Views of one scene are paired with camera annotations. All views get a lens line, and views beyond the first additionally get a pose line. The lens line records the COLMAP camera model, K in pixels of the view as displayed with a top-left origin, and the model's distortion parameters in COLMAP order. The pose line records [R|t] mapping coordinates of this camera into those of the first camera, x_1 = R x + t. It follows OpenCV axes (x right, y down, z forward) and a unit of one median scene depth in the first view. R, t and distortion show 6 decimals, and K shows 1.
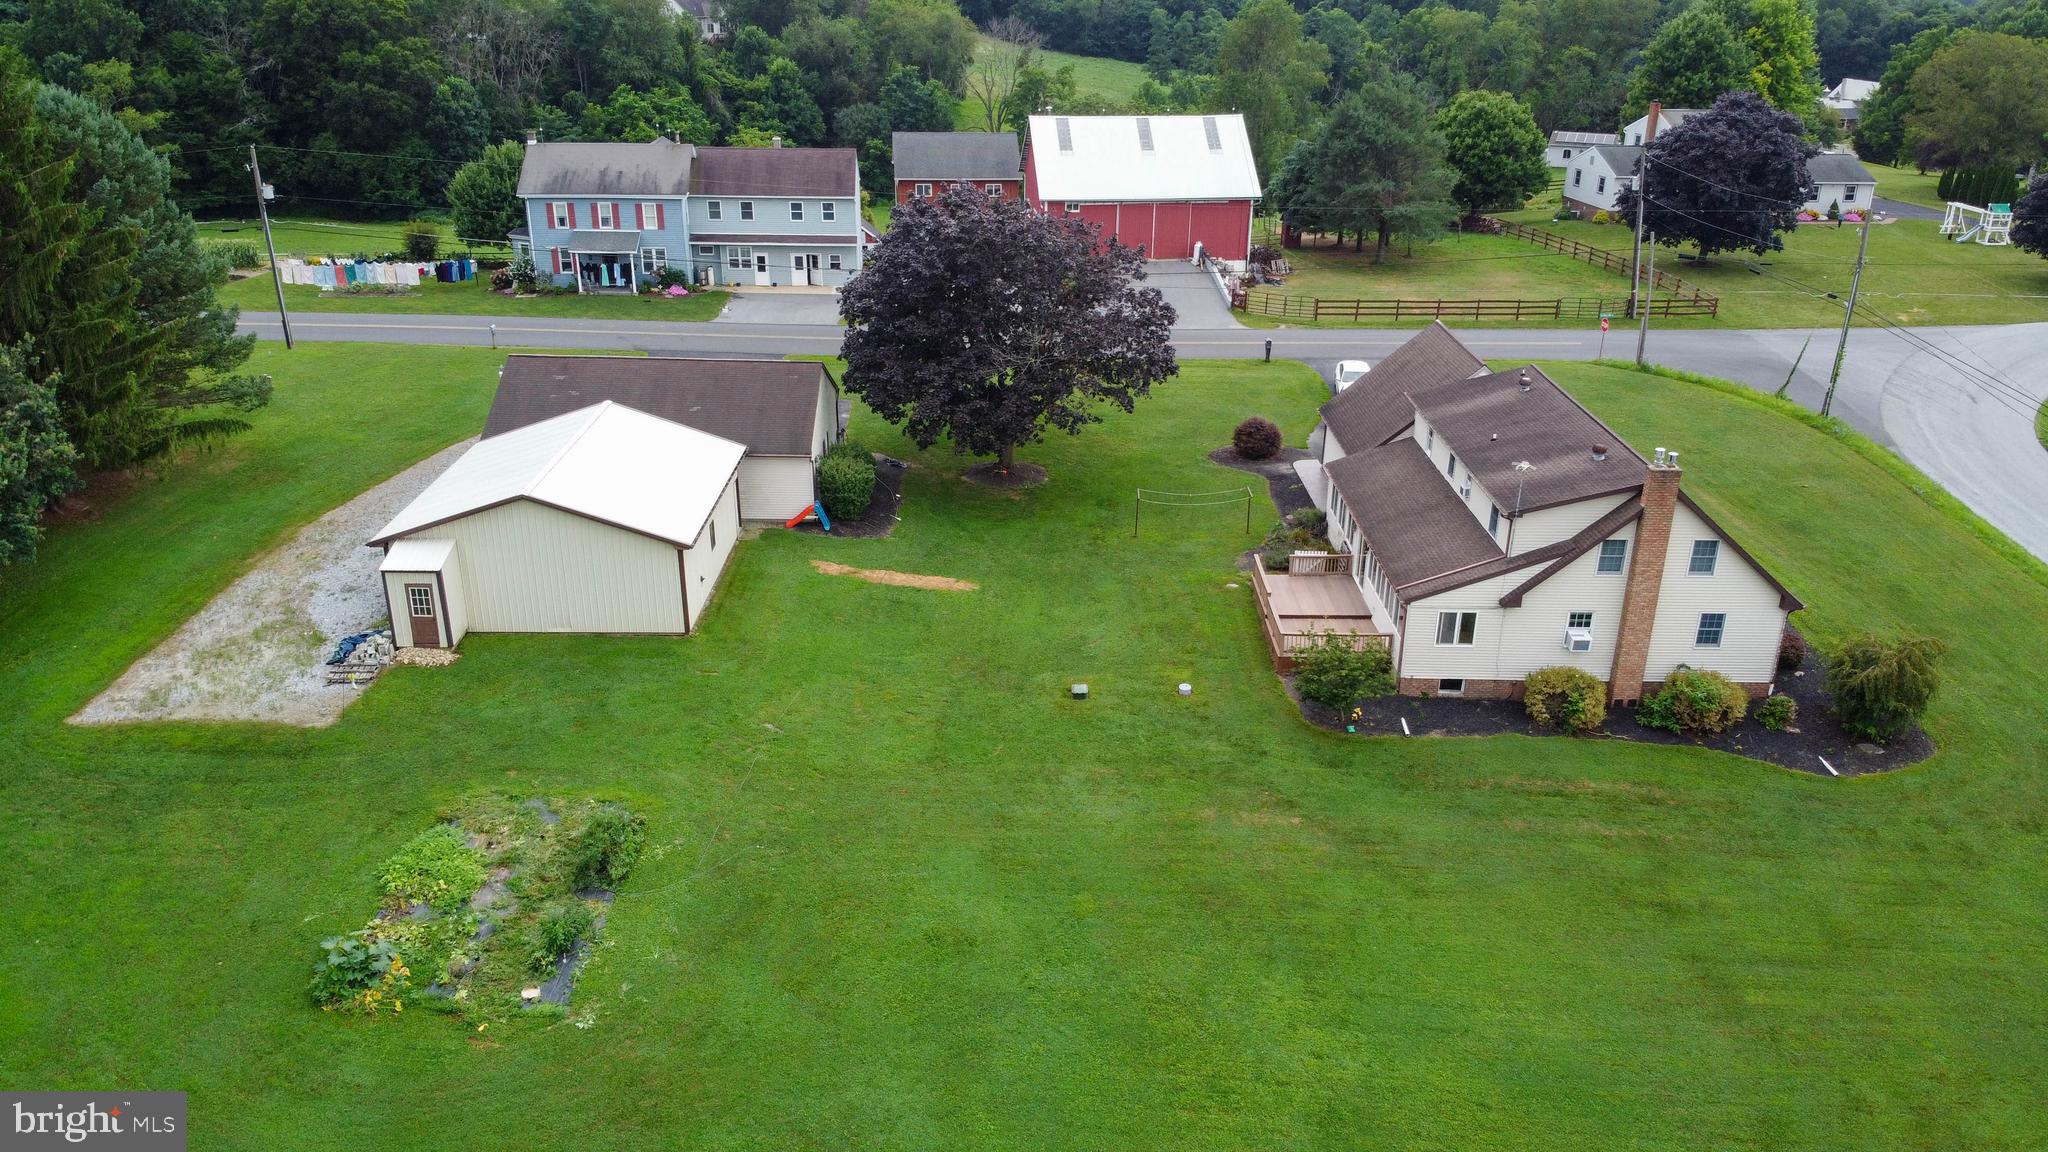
lens RADIAL K [[1521.5, 0, 1030.6], [0, 1521.5, 579.1], [0, 0, 1]] dist [0.083731, -0.203345]
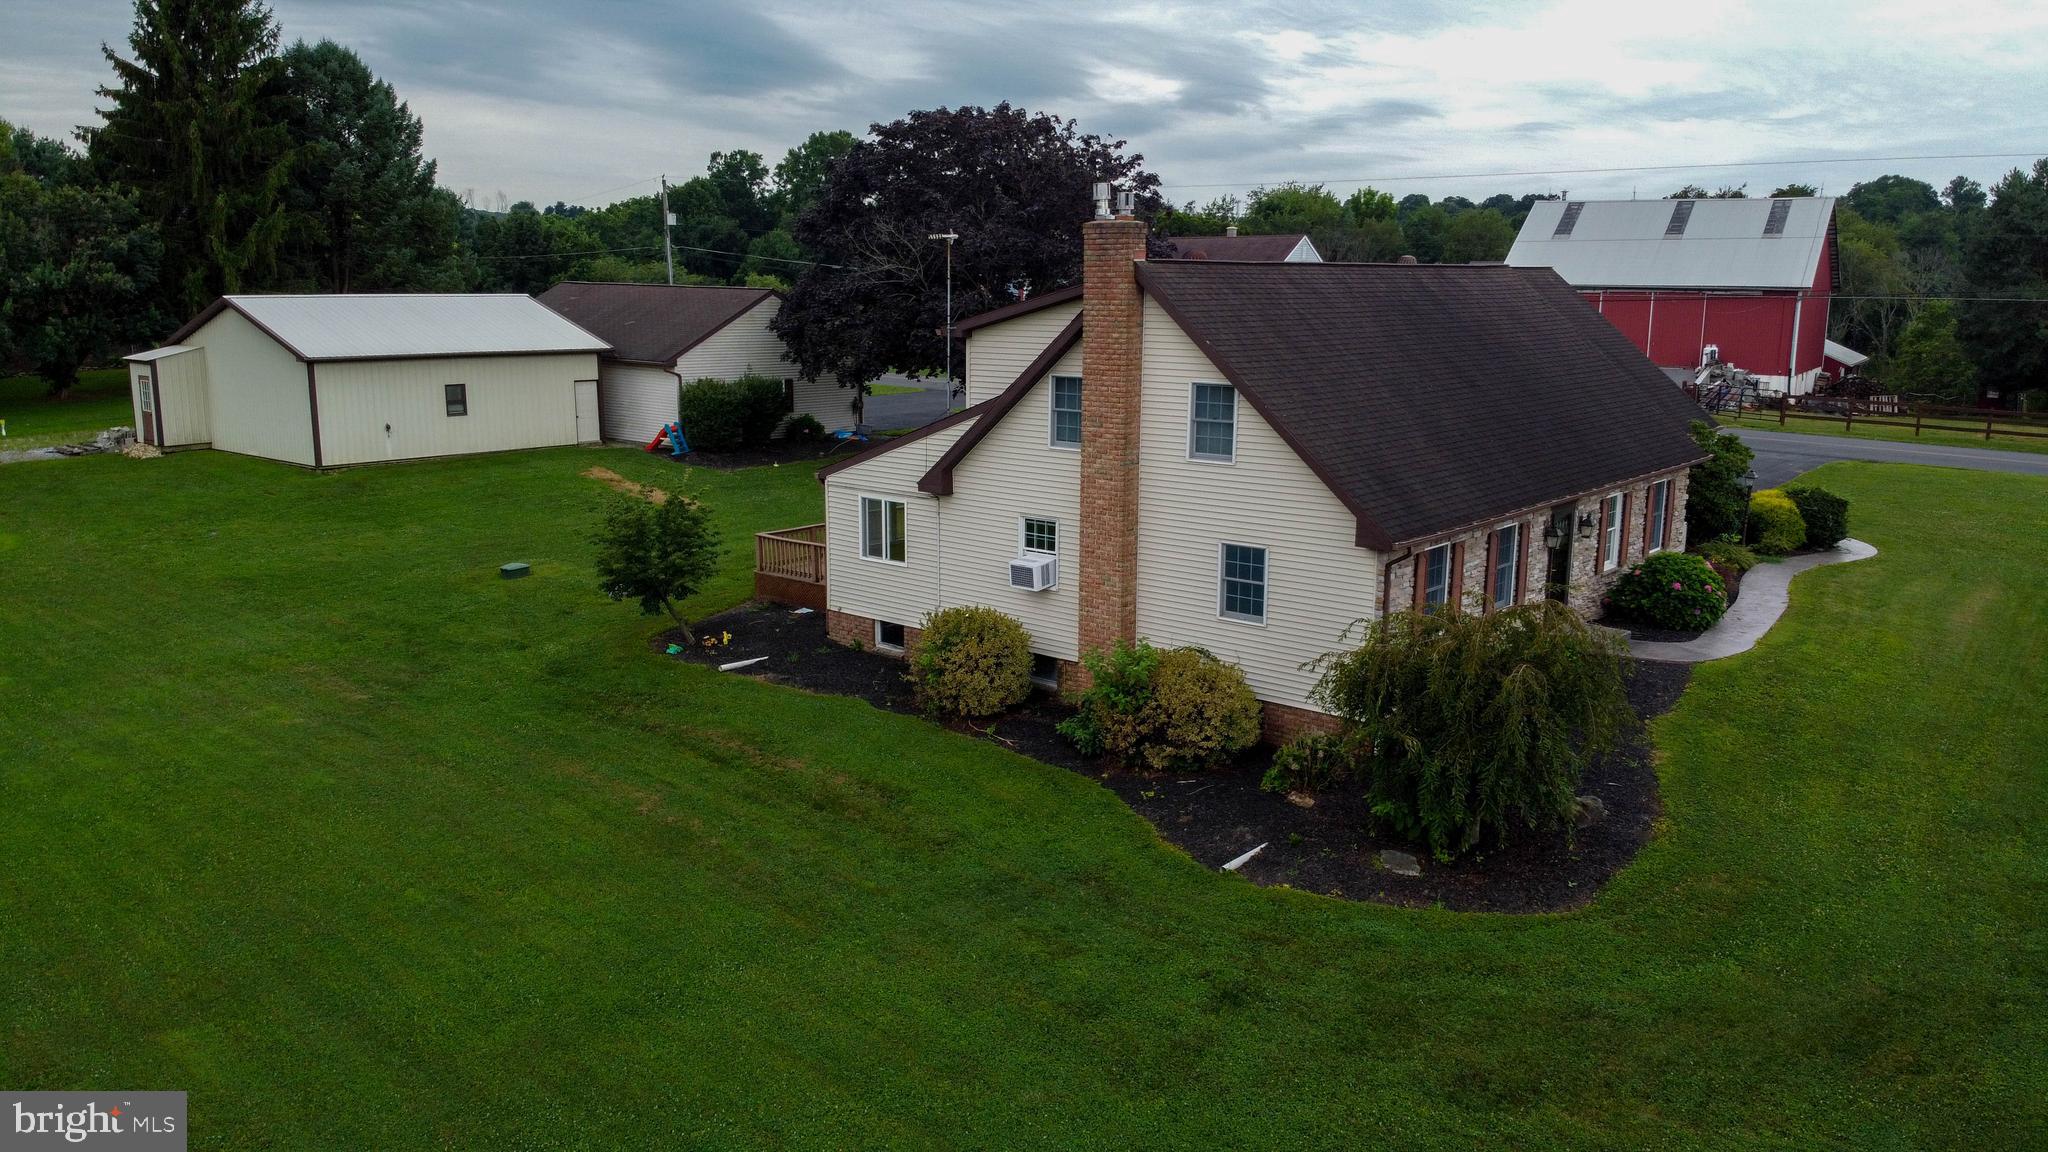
lens RADIAL K [[1521.5, 0, 1034.1], [0, 1521.5, 570.3], [0, 0, 1]] dist [0.083731, -0.203345]
pose [[0.763851, 0.114201, -0.635209, 0.690954], [-0.248950, 0.960188, -0.126740, 0.106292], [0.595446, 0.254946, 0.761871, 0.581105]]
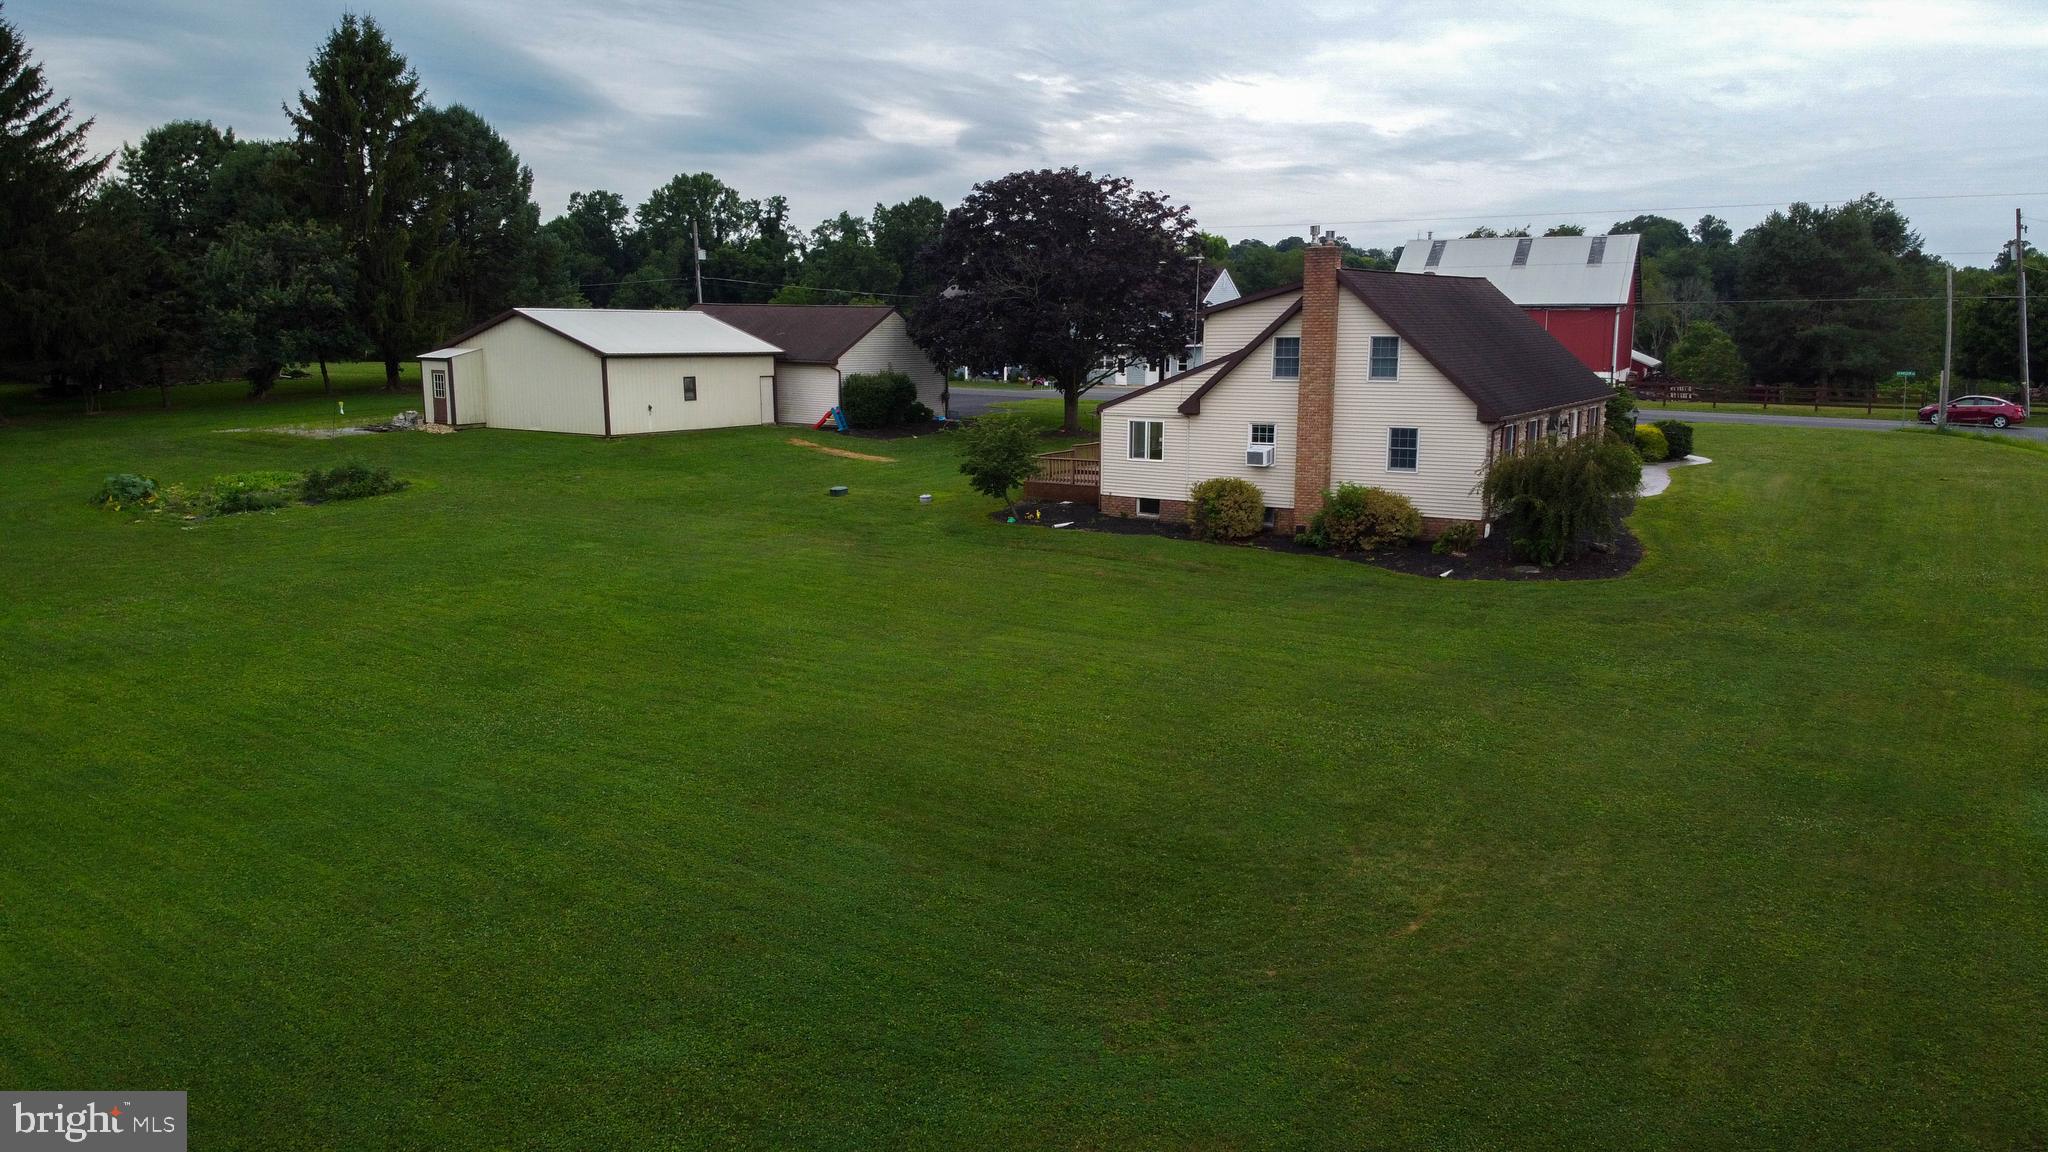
lens RADIAL K [[1521.5, 0, 1032.7], [0, 1521.5, 594.5], [0, 0, 1]] dist [0.083731, -0.203345]
pose [[0.842506, 0.084115, -0.532080, 0.724006], [-0.200863, 0.965554, -0.165408, 0.293565], [0.499839, 0.246233, 0.830380, 0.194491]]
